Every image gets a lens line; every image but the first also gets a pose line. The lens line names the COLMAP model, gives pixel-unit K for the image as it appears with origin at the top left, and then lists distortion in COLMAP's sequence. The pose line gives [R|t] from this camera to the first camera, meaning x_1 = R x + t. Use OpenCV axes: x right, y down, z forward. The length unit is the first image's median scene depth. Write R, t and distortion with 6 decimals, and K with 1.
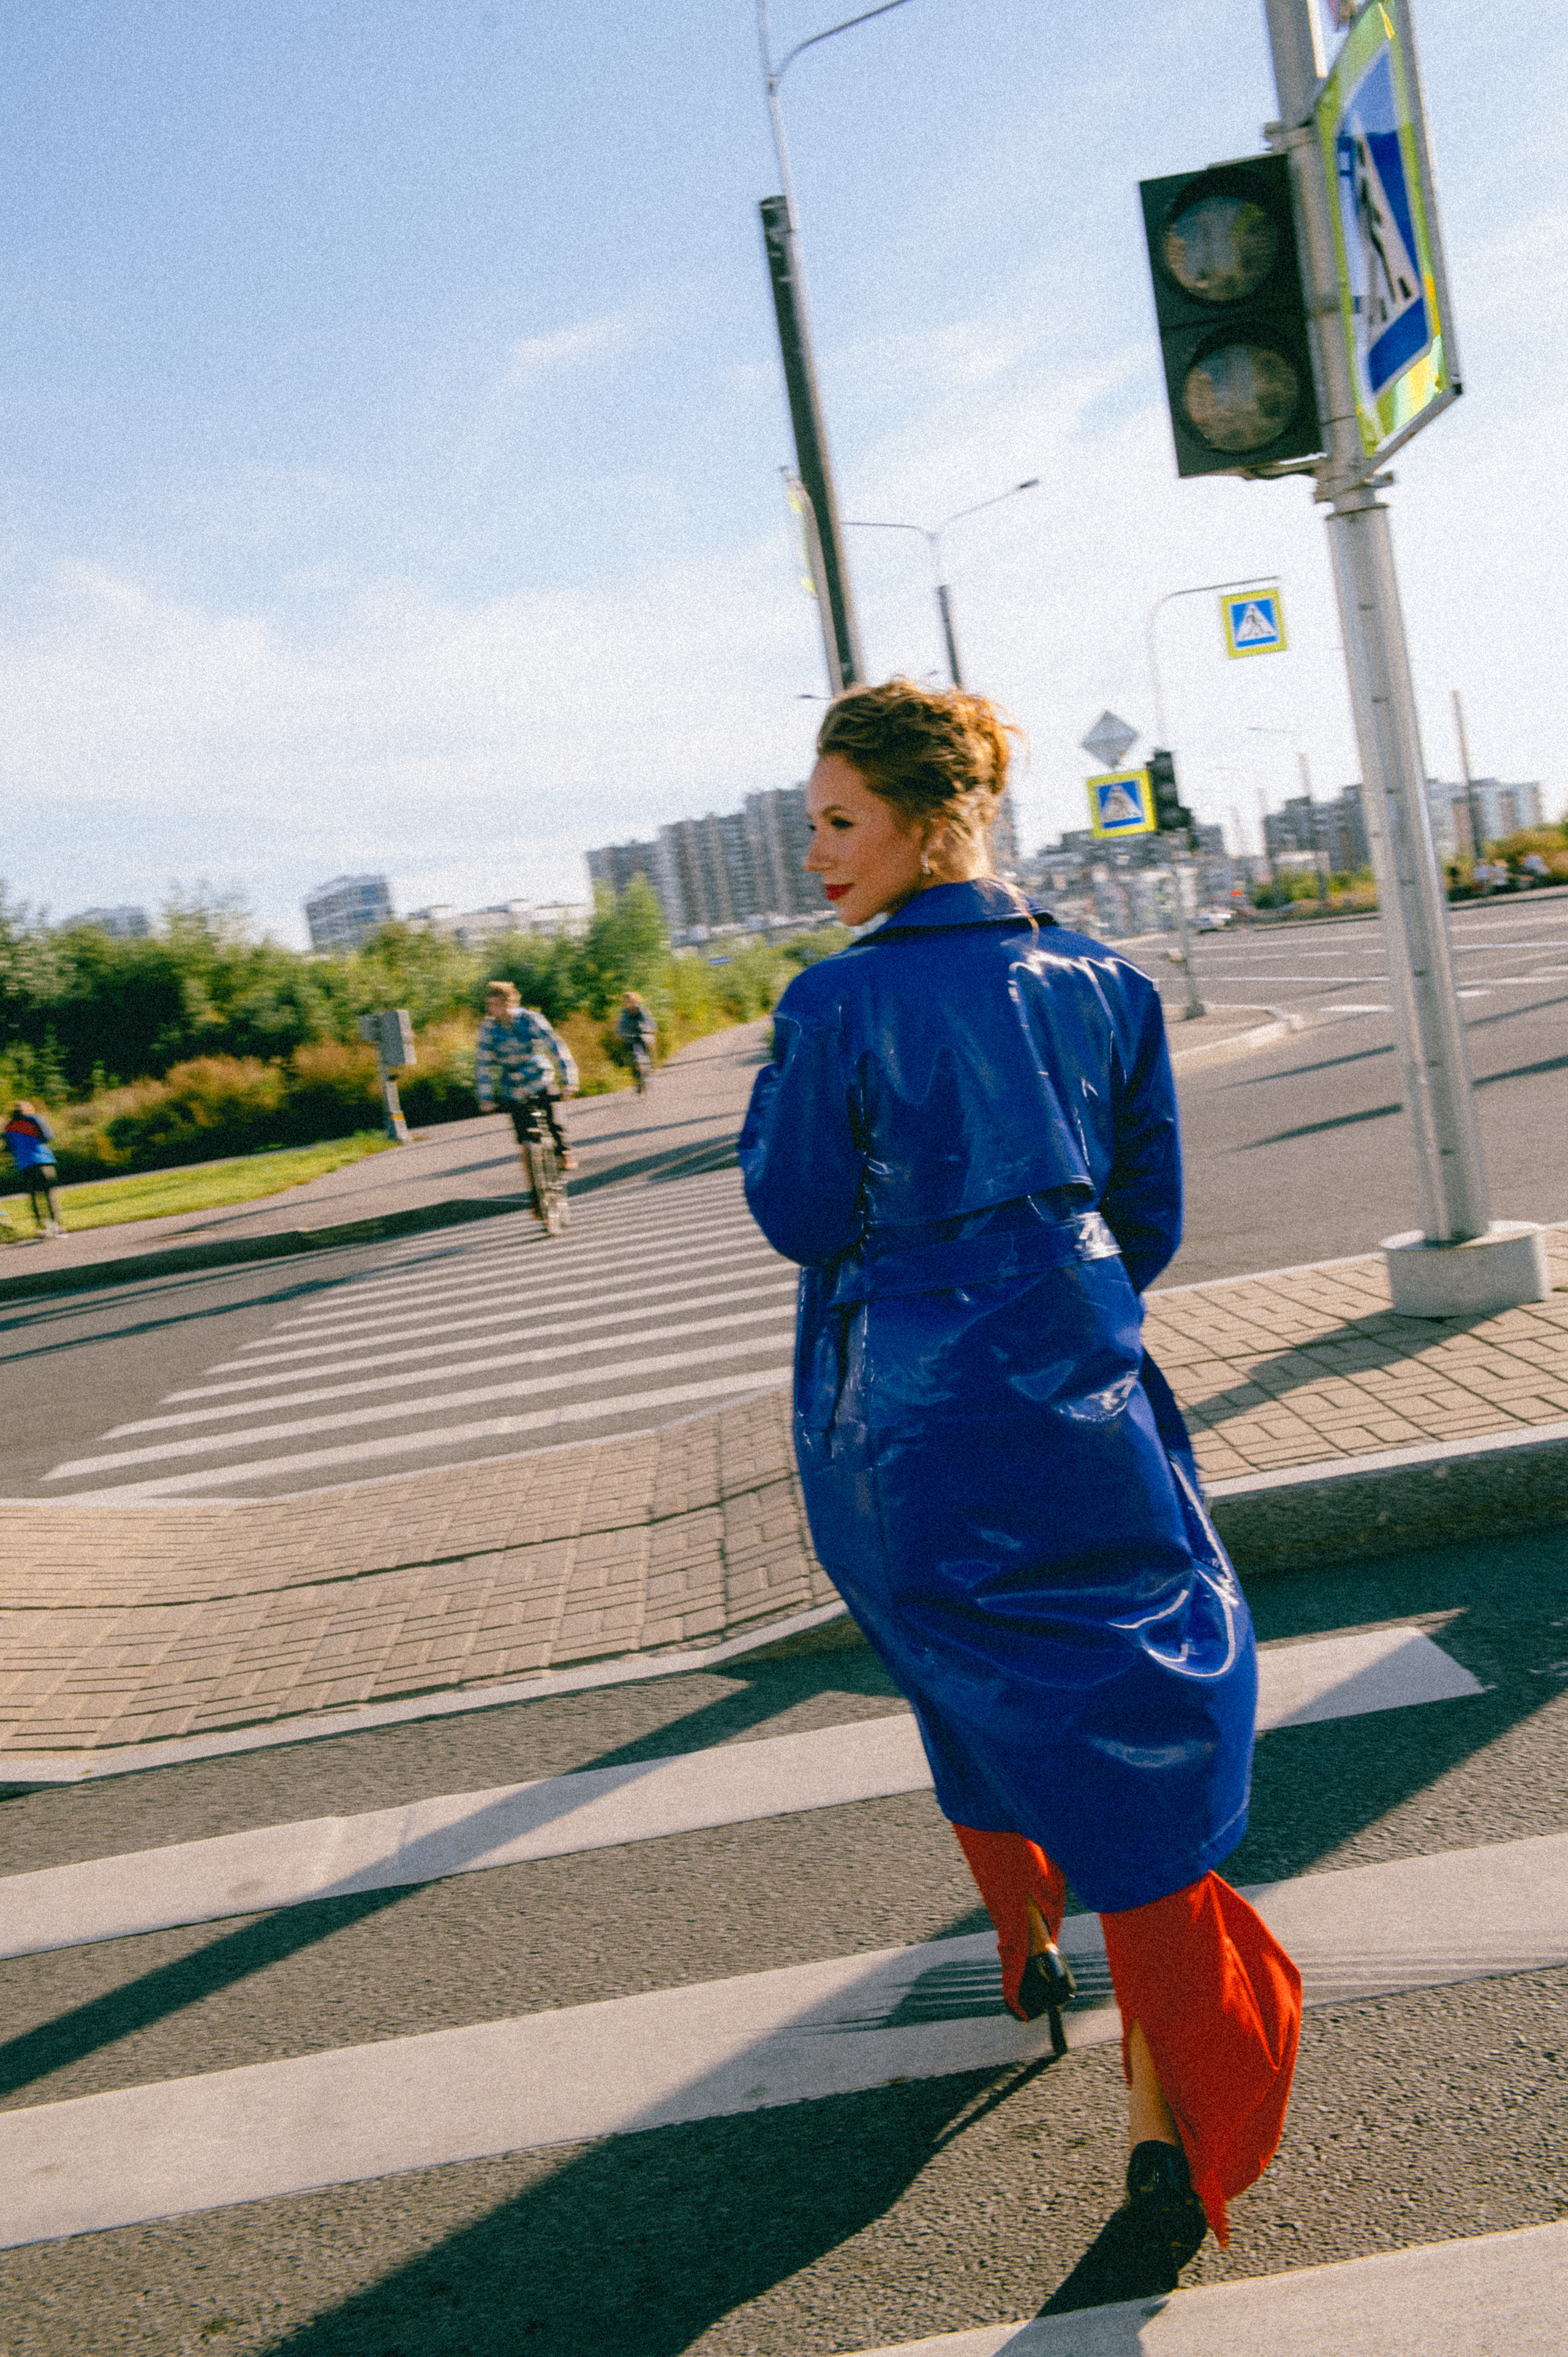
lens RADIAL K [[2342.5, 0, 784.0], [0, 2342.5, 1178.5], [0, 0, 1]] dist [0.009324, 0.001883]
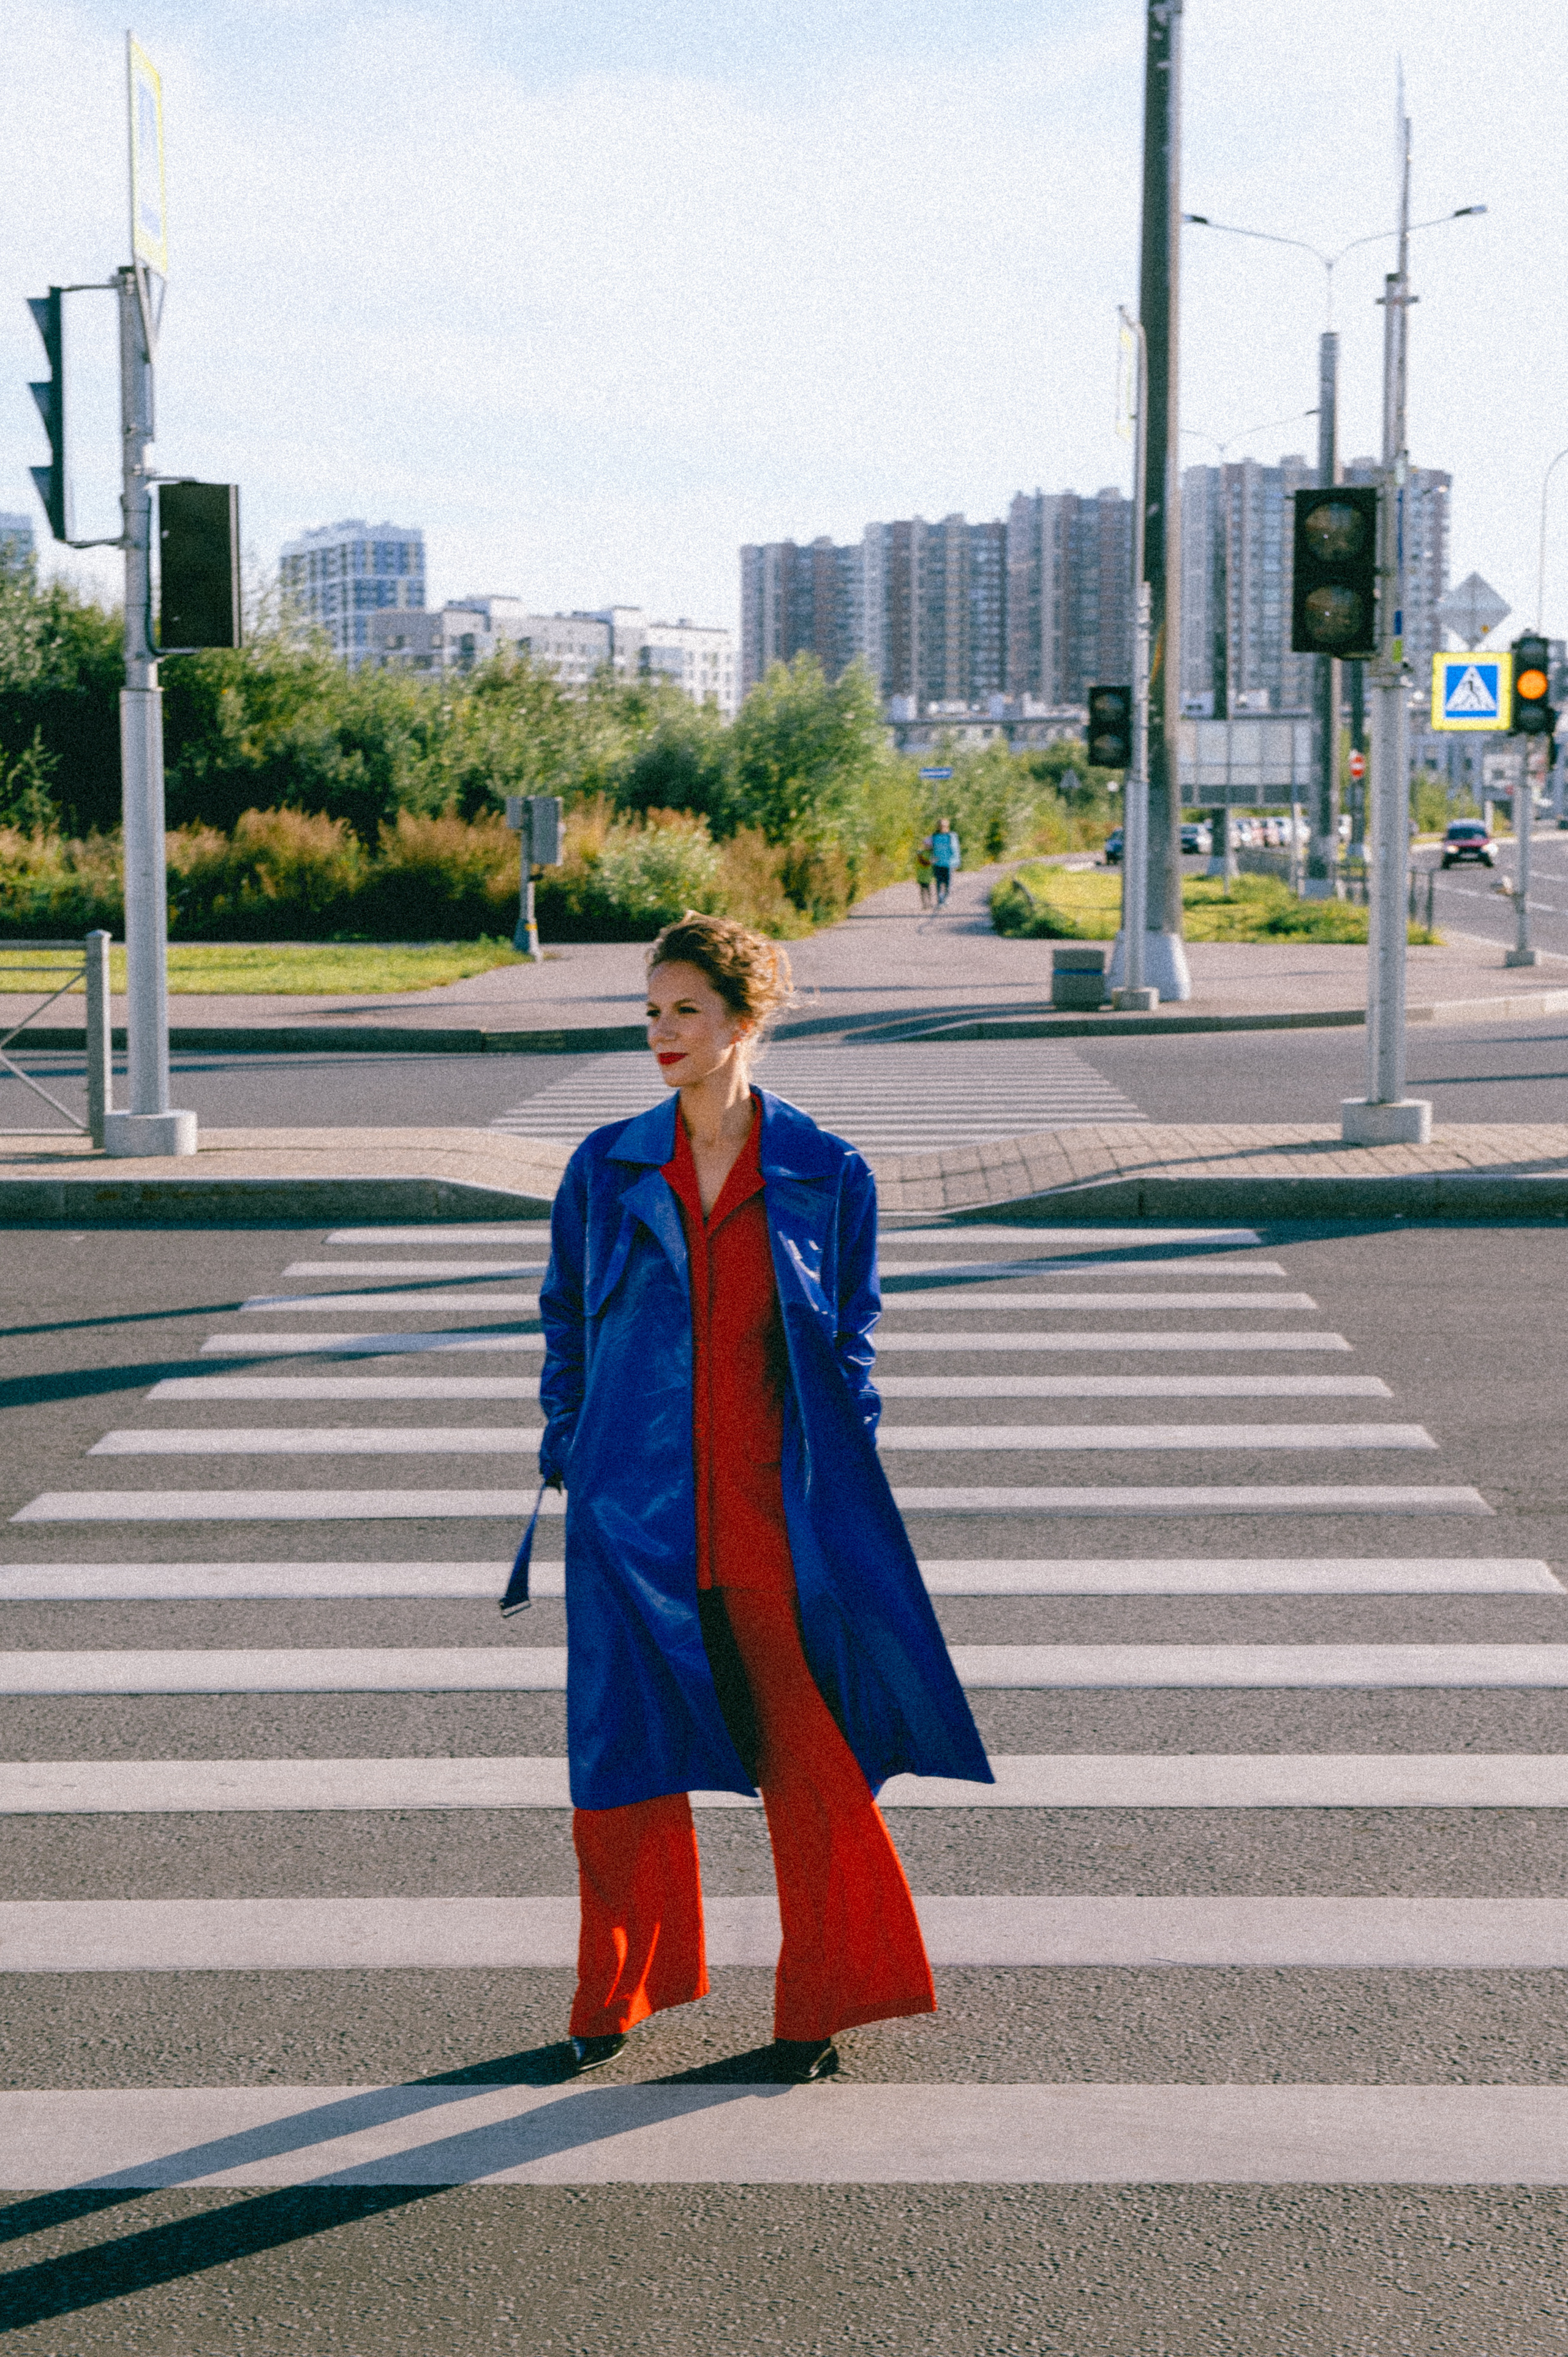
lens RADIAL K [[3785.1, 0, 784.0], [0, 3785.1, 1178.5], [0, 0, 1]] dist [0.166358, 0.035369]
pose [[0.984838, 0.167130, -0.046493, -0.001445], [-0.166216, 0.985824, 0.022887, 0.011972], [0.049659, -0.014812, 0.998656, -0.245732]]
